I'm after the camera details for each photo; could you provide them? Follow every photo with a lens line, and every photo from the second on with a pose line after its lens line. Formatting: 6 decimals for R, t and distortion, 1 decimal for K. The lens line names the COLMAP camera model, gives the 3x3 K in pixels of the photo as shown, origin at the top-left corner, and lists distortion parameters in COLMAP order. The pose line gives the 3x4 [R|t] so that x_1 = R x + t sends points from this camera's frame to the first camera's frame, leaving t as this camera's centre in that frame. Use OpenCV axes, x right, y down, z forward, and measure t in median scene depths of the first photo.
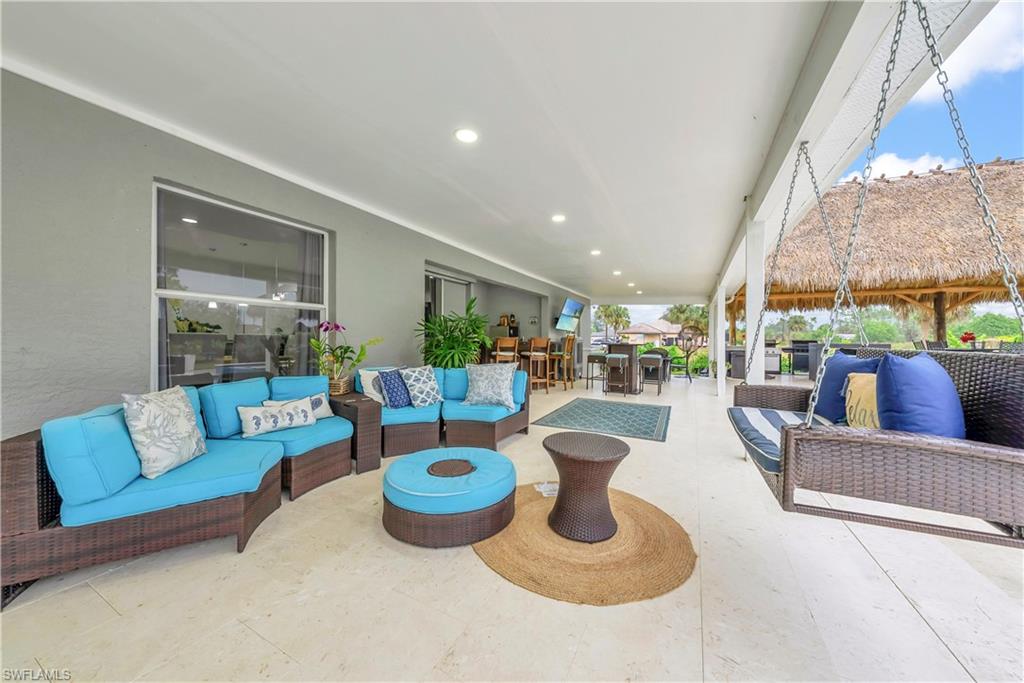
lens RADIAL K [[355.4, 0, 509.0], [0, 355.4, 334.9], [0, 0, 1]] dist [-0.003969, 0.000483]
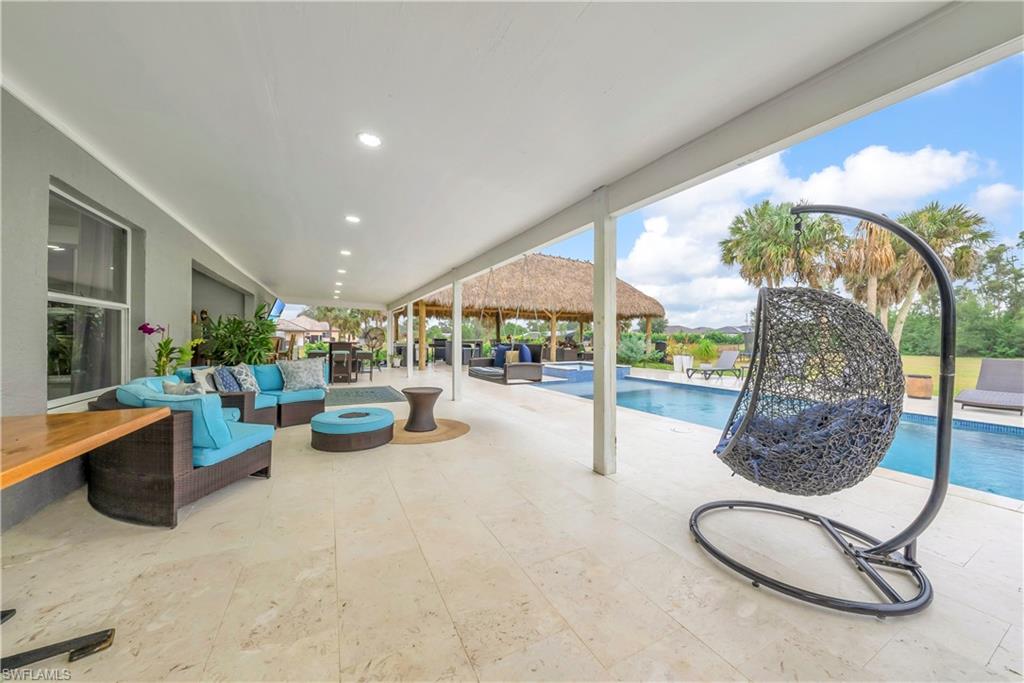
lens RADIAL K [[355.4, 0, 510.2], [0, 355.4, 339.5], [0, 0, 1]] dist [-0.003969, 0.000483]
pose [[0.586618, -0.002947, 0.809859, -0.382909], [-0.013233, 0.999825, 0.013224, -0.009563], [-0.809756, -0.018474, 0.586476, -0.211880]]
